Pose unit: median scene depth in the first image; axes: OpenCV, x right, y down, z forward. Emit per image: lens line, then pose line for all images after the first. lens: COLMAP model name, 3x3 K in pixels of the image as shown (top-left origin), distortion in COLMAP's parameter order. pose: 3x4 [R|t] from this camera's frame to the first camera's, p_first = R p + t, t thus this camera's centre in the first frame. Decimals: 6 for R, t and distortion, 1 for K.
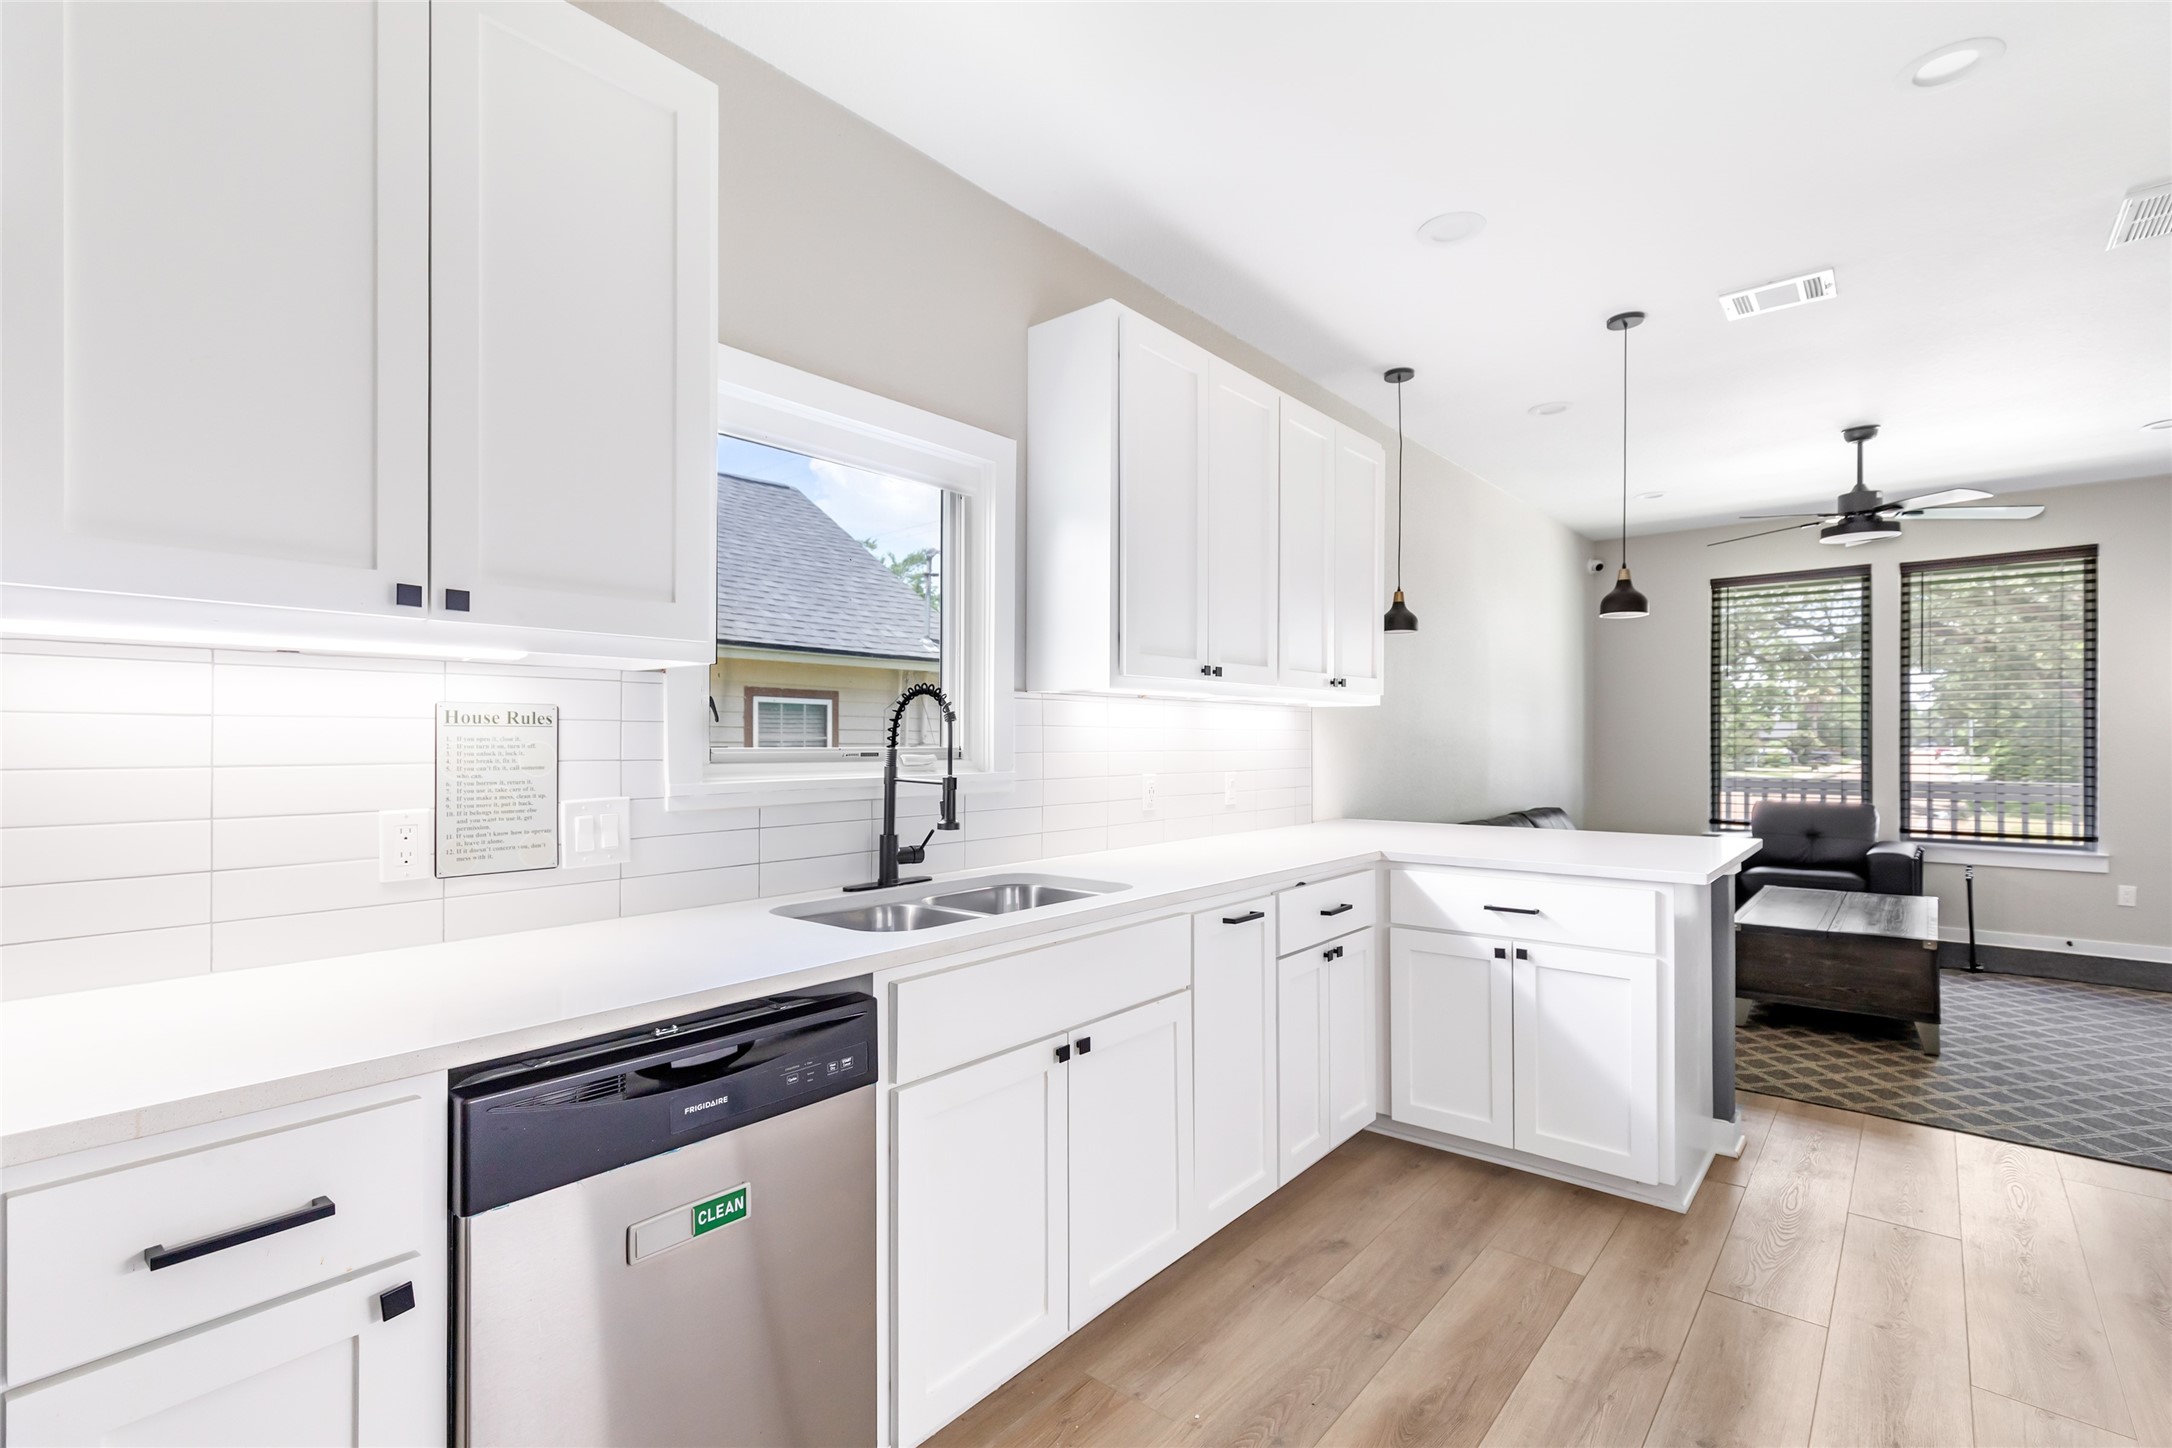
lens RADIAL K [[1029.4, 0, 1081.7], [0, 1029.4, 735.9], [0, 0, 1]] dist [0.003707, 0.002632]
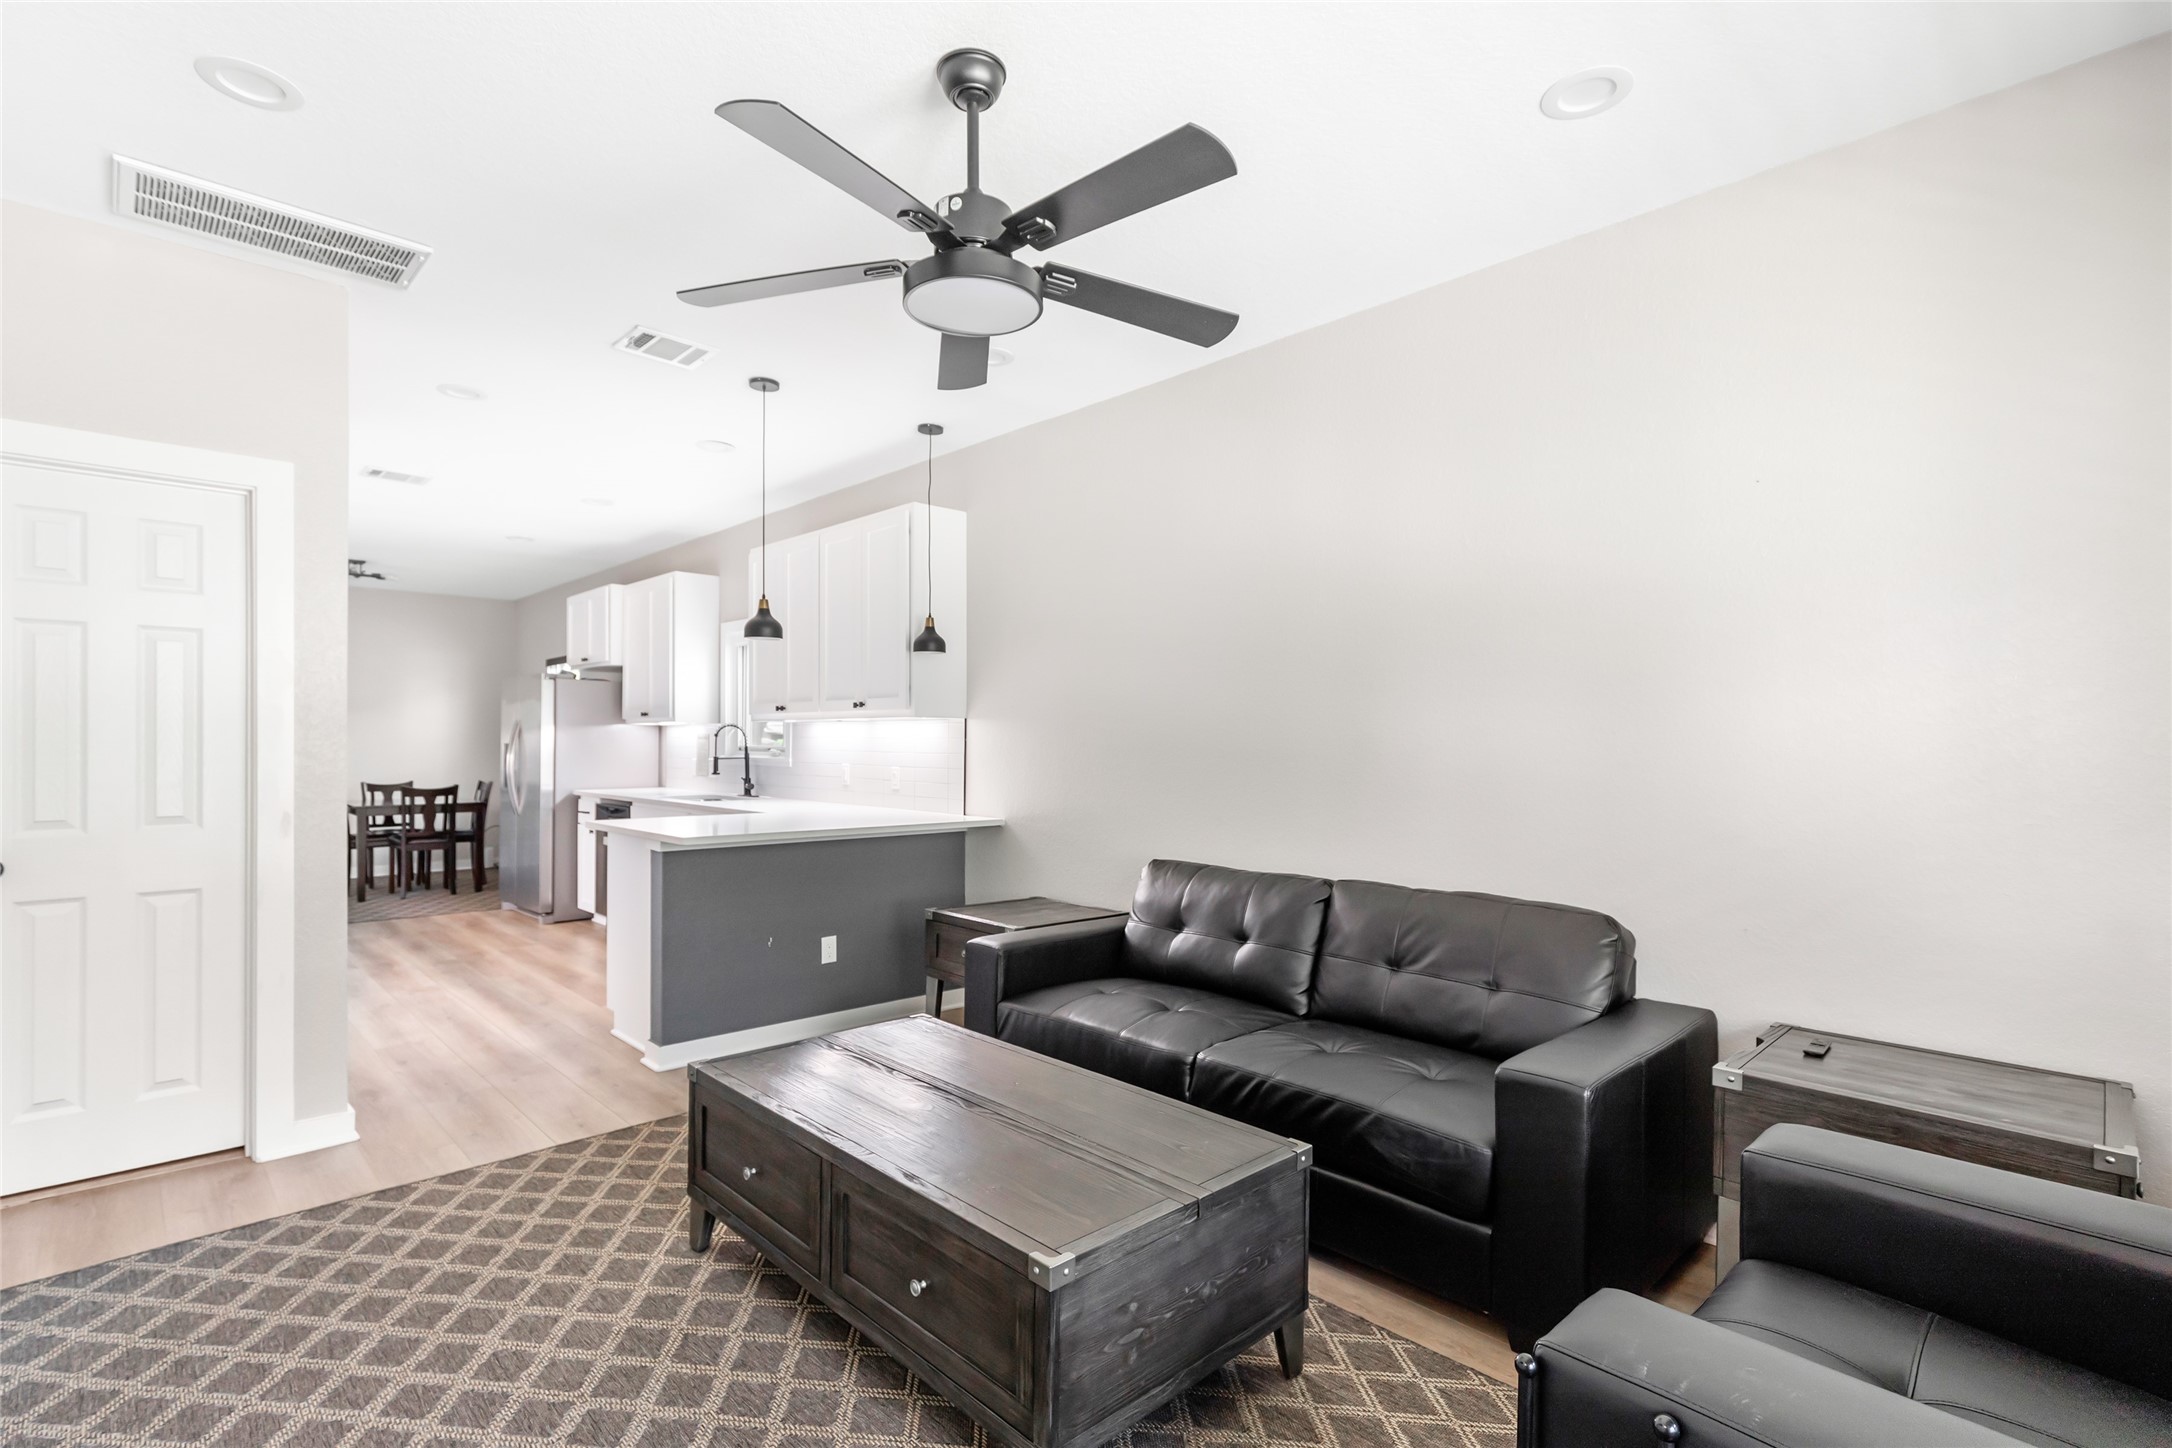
lens RADIAL K [[1029.4, 0, 1101.4], [0, 1029.4, 735.7], [0, 0, 1]] dist [0.003707, 0.002632]
pose [[-0.118020, 0.000172, -0.993011, 1.588557], [0.006591, 0.999978, -0.000610, -0.006471], [0.992989, -0.006617, -0.118019, 1.472883]]
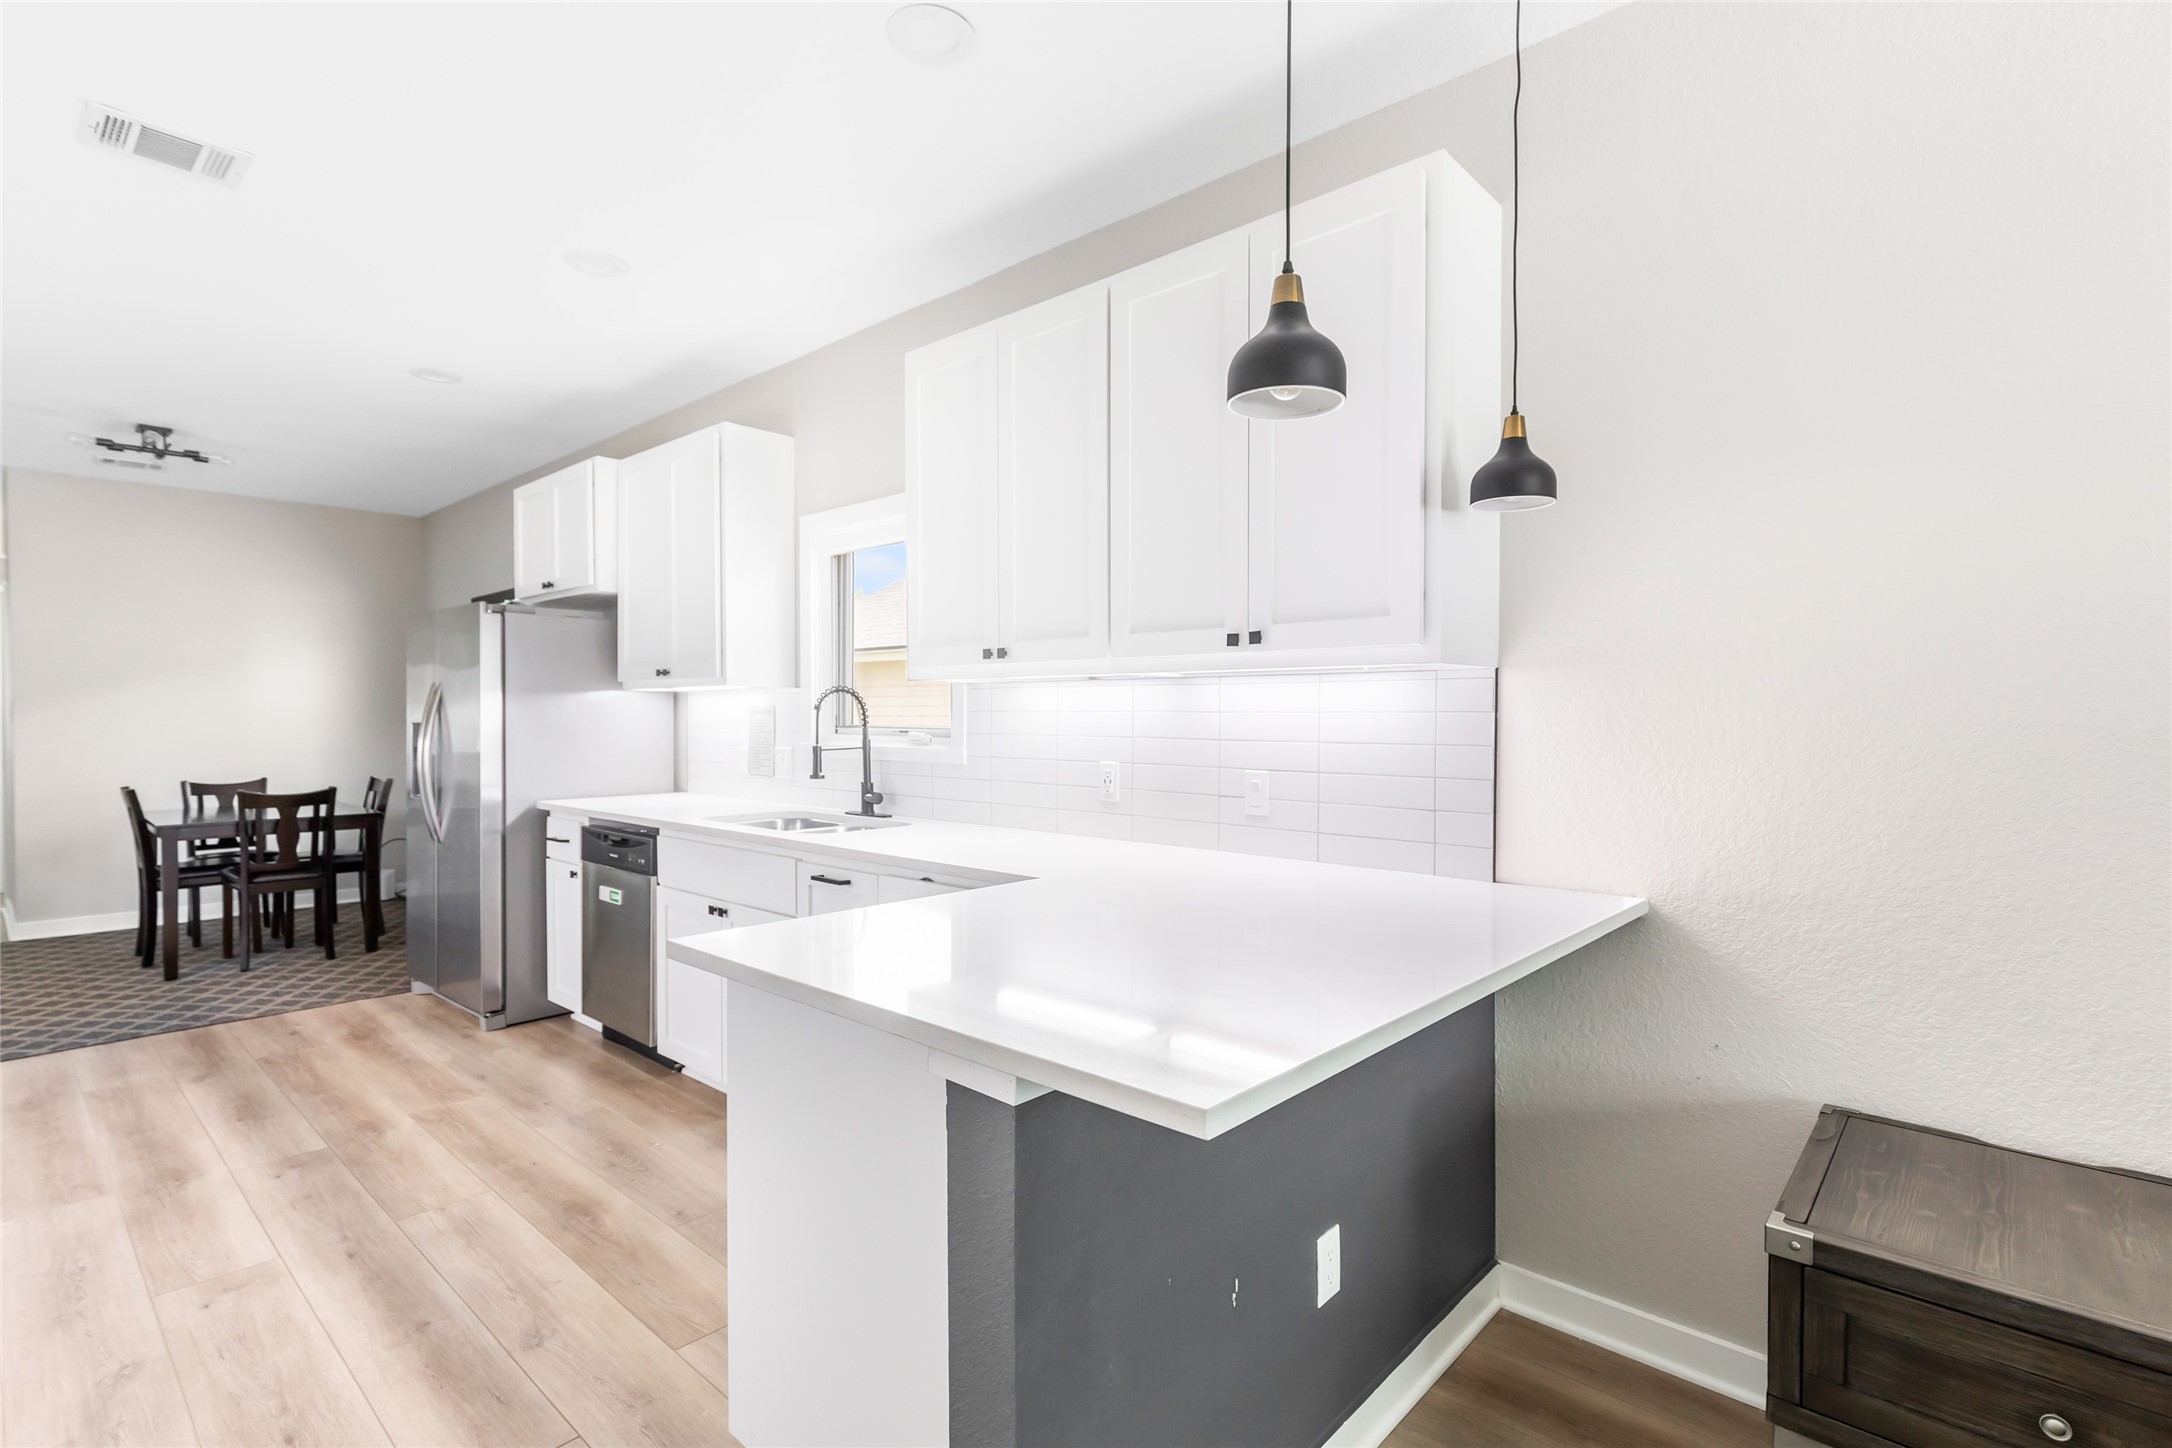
lens RADIAL K [[1029.4, 0, 1104.5], [0, 1029.4, 717.5], [0, 0, 1]] dist [0.003707, 0.002632]
pose [[-0.044479, 0.011808, -0.998941, 0.879460], [0.011479, 0.999870, 0.011307, -0.010837], [0.998944, -0.010964, -0.044609, 0.926309]]
